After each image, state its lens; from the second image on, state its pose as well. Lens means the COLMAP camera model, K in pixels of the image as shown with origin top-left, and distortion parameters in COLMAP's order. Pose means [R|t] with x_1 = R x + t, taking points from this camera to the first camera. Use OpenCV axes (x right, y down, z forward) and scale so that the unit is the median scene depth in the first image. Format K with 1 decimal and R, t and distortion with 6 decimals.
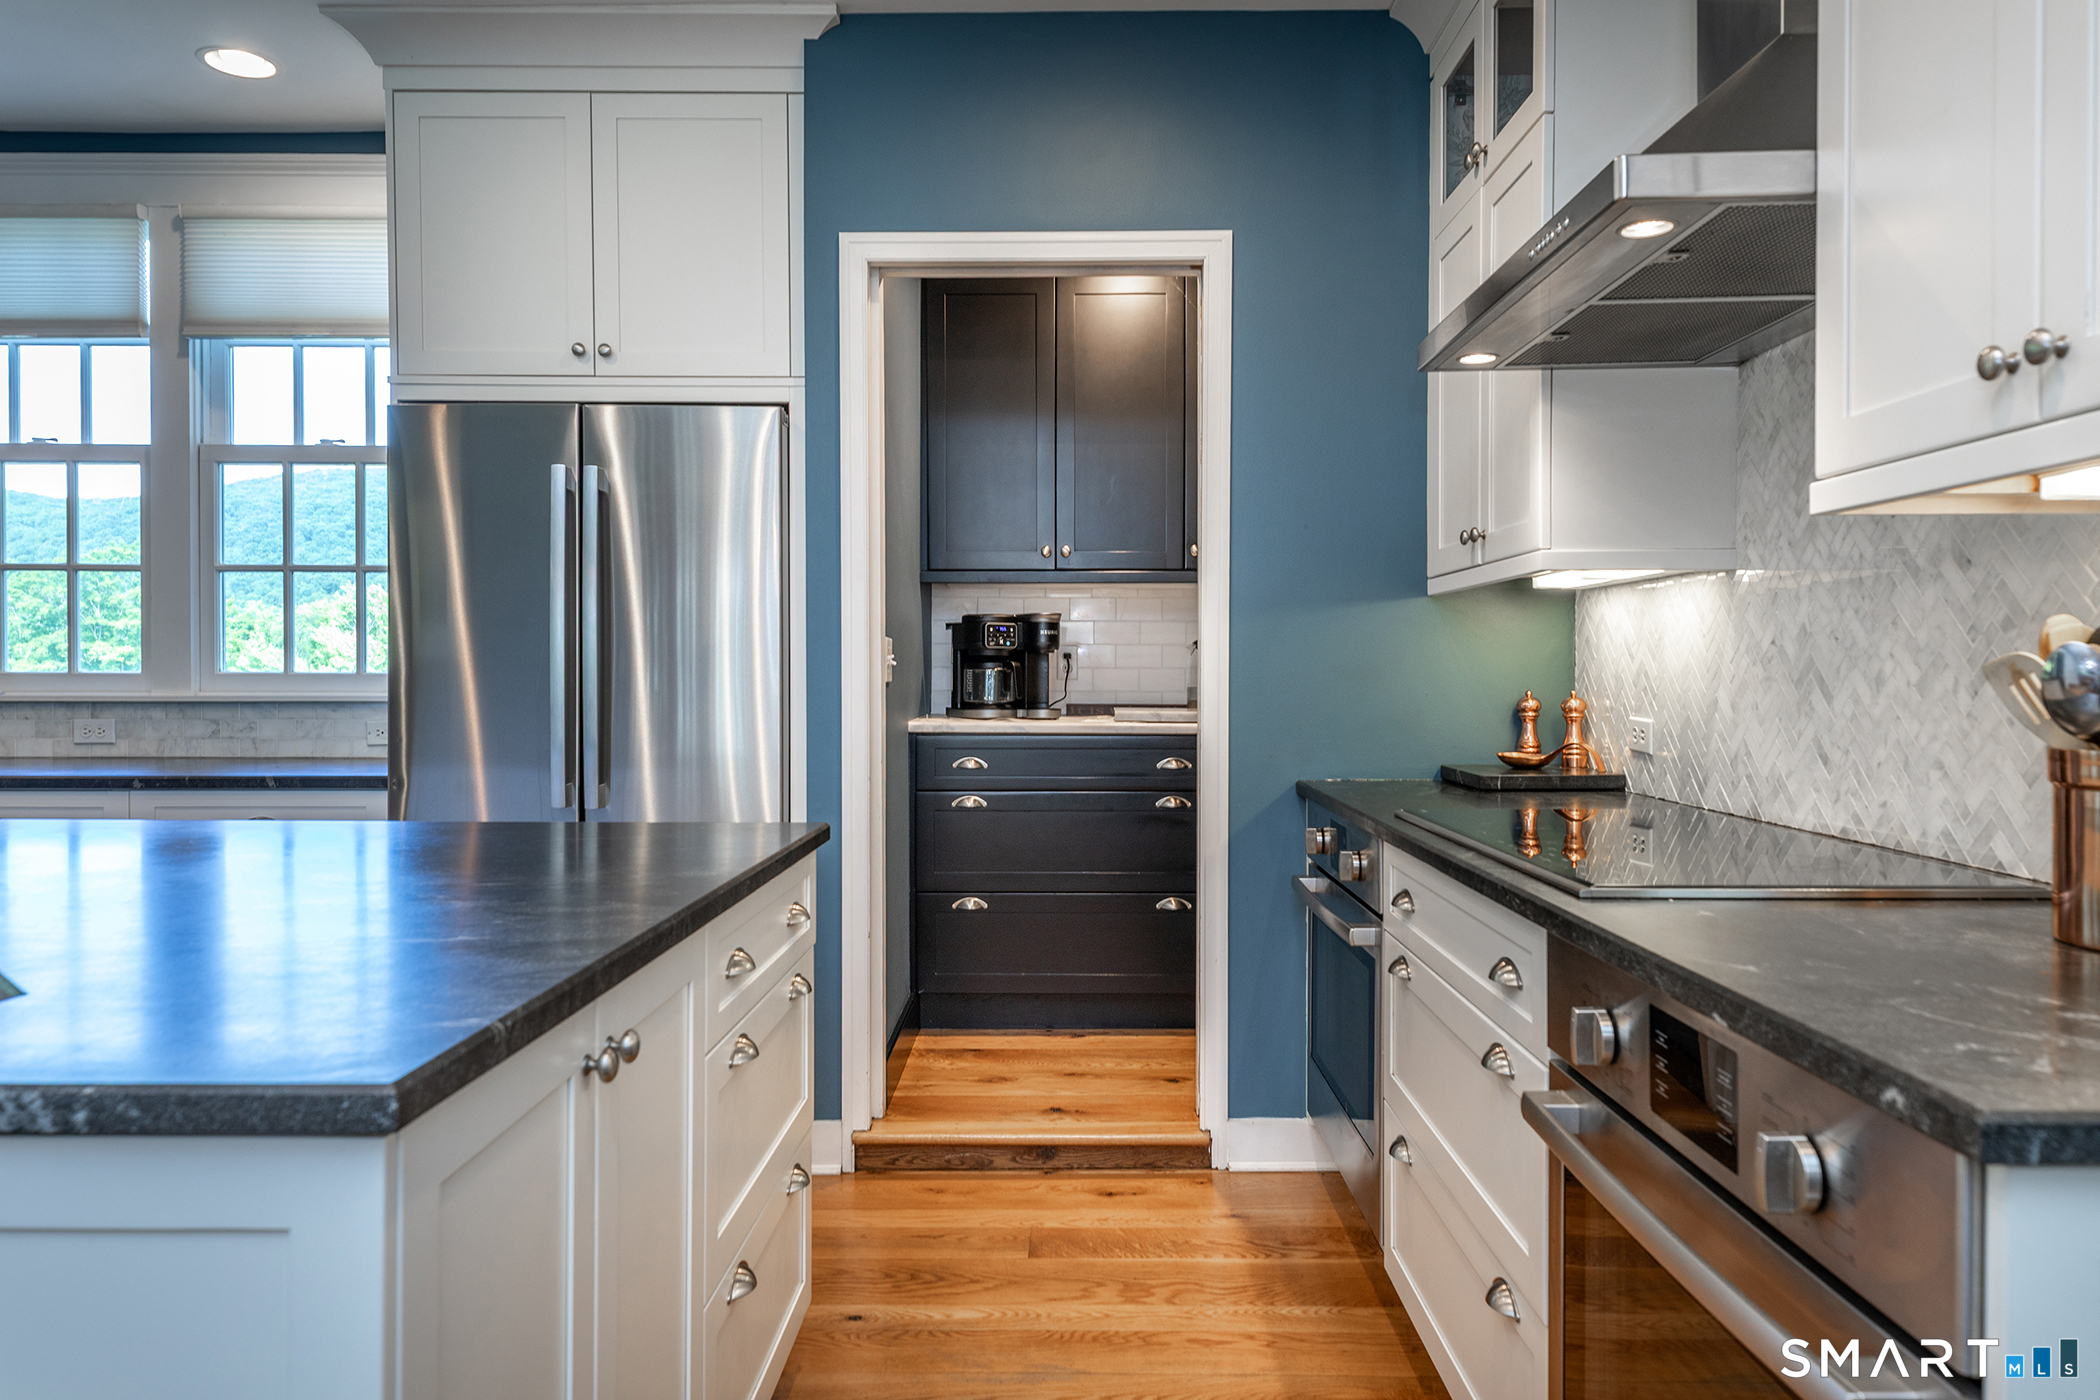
lens RADIAL K [[1433.1, 0, 1050.0], [0, 1433.1, 700.0], [0, 0, 1]] dist [0.018155, 0.000285]
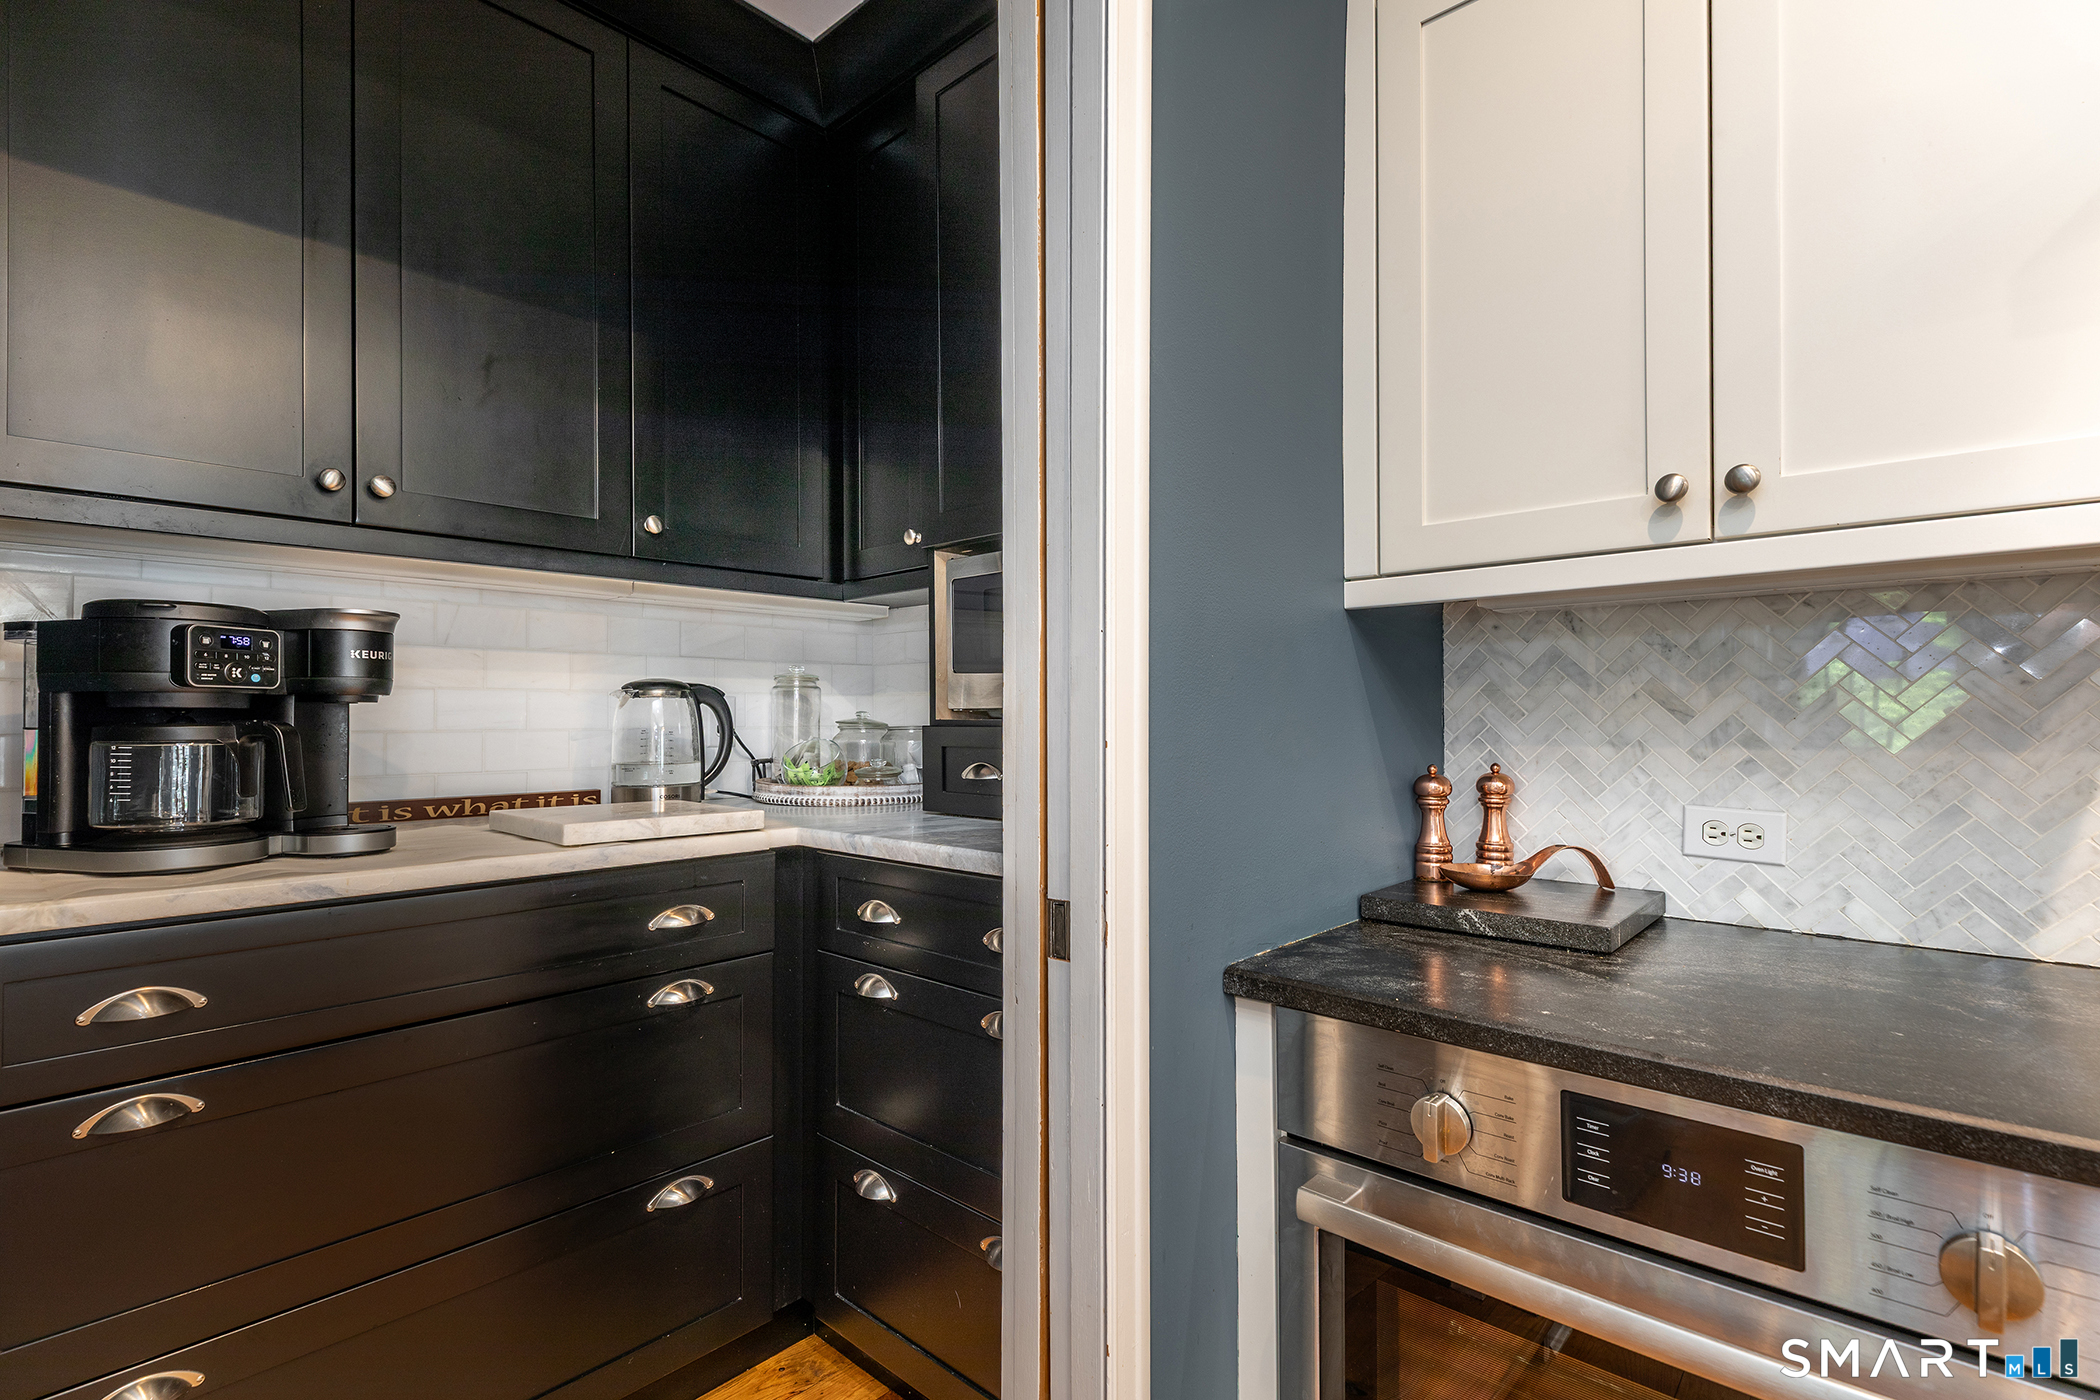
lens RADIAL K [[990.8, 0, 1050.0], [0, 990.8, 700.0], [0, 0, 1]] dist [0.001162, 0.000274]
pose [[0.661836, 0.016196, 0.749474, -0.095795], [0.019859, 0.999037, -0.039126, -0.018731], [-0.749386, 0.040779, 0.660877, 0.683820]]
